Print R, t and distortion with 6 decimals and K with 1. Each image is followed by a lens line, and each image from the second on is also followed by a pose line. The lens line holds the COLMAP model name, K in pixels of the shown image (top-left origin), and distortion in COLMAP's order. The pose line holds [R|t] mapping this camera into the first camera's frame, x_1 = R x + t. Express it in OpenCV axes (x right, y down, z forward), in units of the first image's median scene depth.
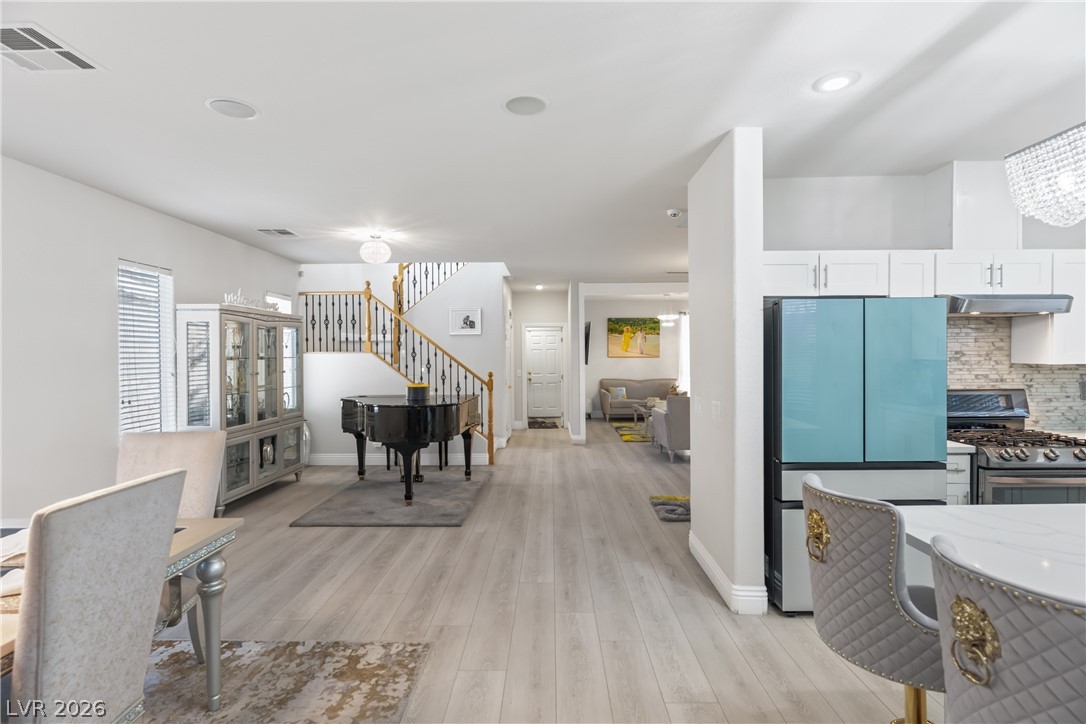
lens RADIAL K [[529.5, 0, 545.6], [0, 529.5, 358.1], [0, 0, 1]] dist [0.000381, 0.000773]
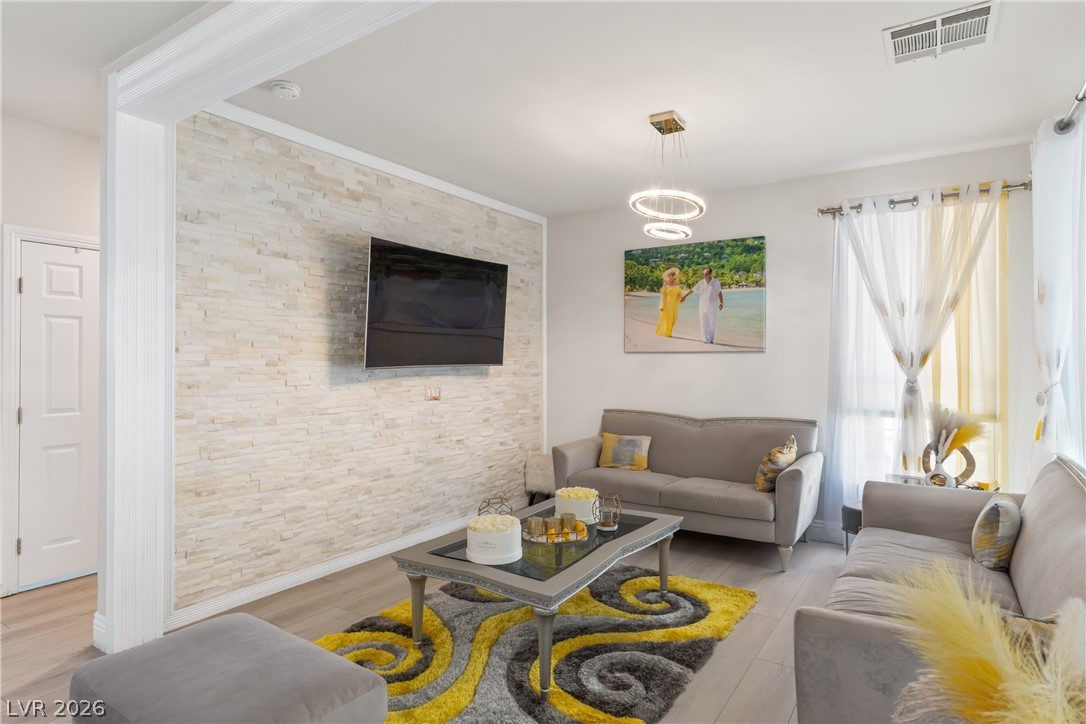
lens RADIAL K [[591.9, 0, 546.3], [0, 591.9, 358.9], [0, 0, 1]] dist [-0.011790, 0.007905]
pose [[0.837049, 0.003929, -0.547114, 0.967821], [-0.008727, 0.999943, -0.006171, 0.018366], [0.547058, 0.009940, 0.837035, 1.943843]]
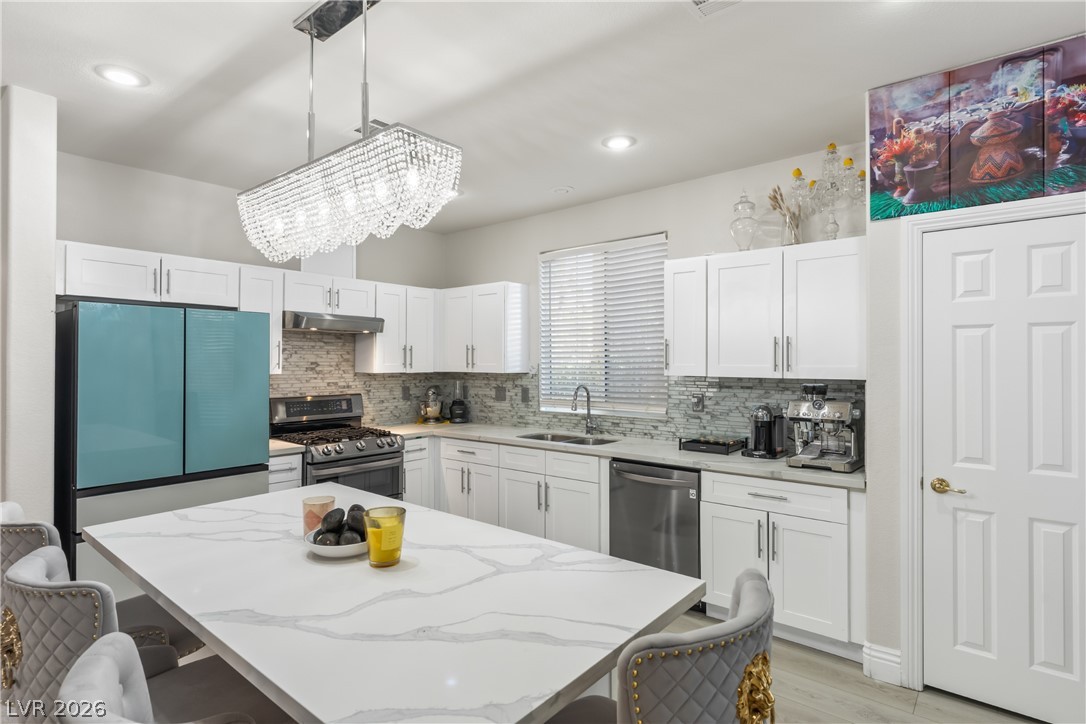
lens RADIAL K [[556.7, 0, 544.4], [0, 556.7, 359.1], [0, 0, 1]] dist [-0.004830, 0.000301]
pose [[0.631962, 0.012476, 0.774899, 0.168527], [-0.001241, 0.999885, -0.015086, -0.002080], [-0.774998, 0.008572, 0.631905, -0.128428]]
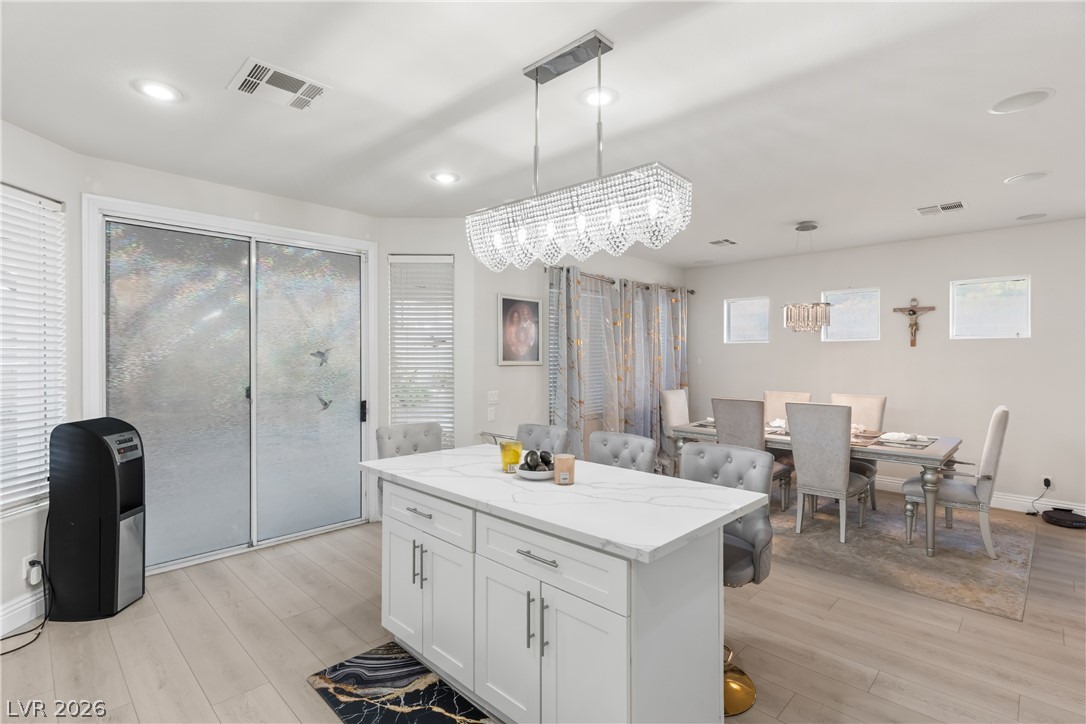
lens RADIAL K [[511.1, 0, 546.8], [0, 511.1, 358.2], [0, 0, 1]] dist [0.003236, -0.001221]
pose [[-0.688074, 0.007858, -0.725598, 0.862695], [0.001168, 0.999952, 0.009722, -0.013822], [0.725639, 0.005842, -0.688051, 0.711815]]
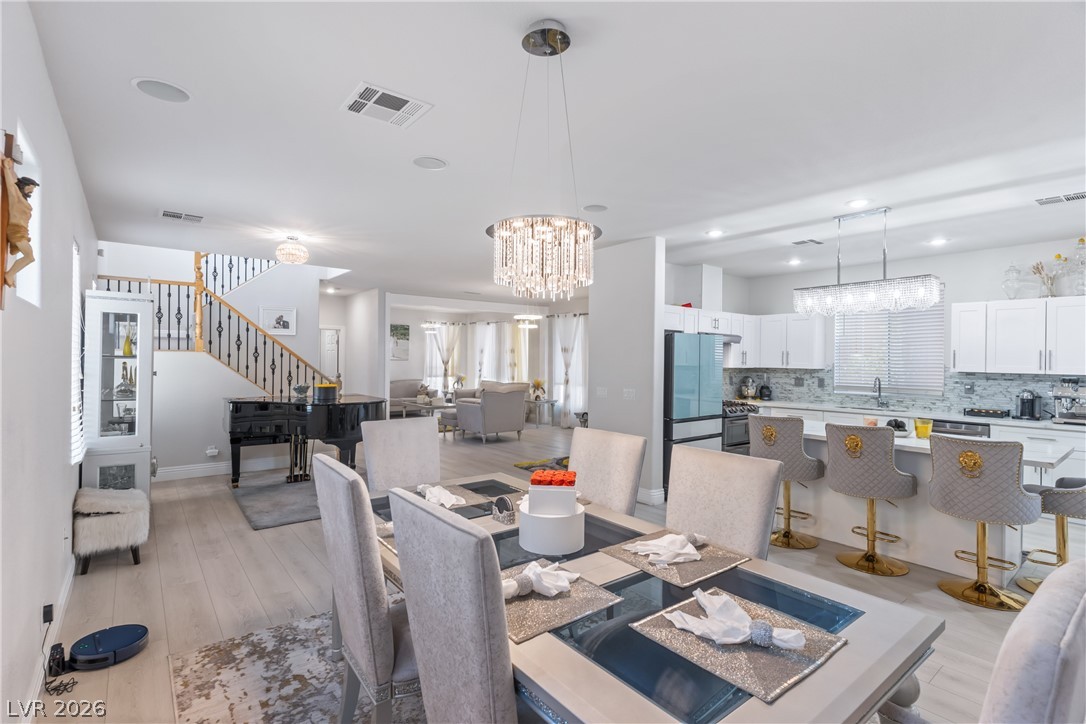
lens RADIAL K [[511.1, 0, 545.8], [0, 511.1, 361.8], [0, 0, 1]] dist [0.003236, -0.001221]
pose [[0.771397, 0.012285, 0.636236, -0.800705], [-0.013321, 0.999906, -0.003157, 0.003121], [-0.636215, -0.006039, 0.771488, -0.081119]]
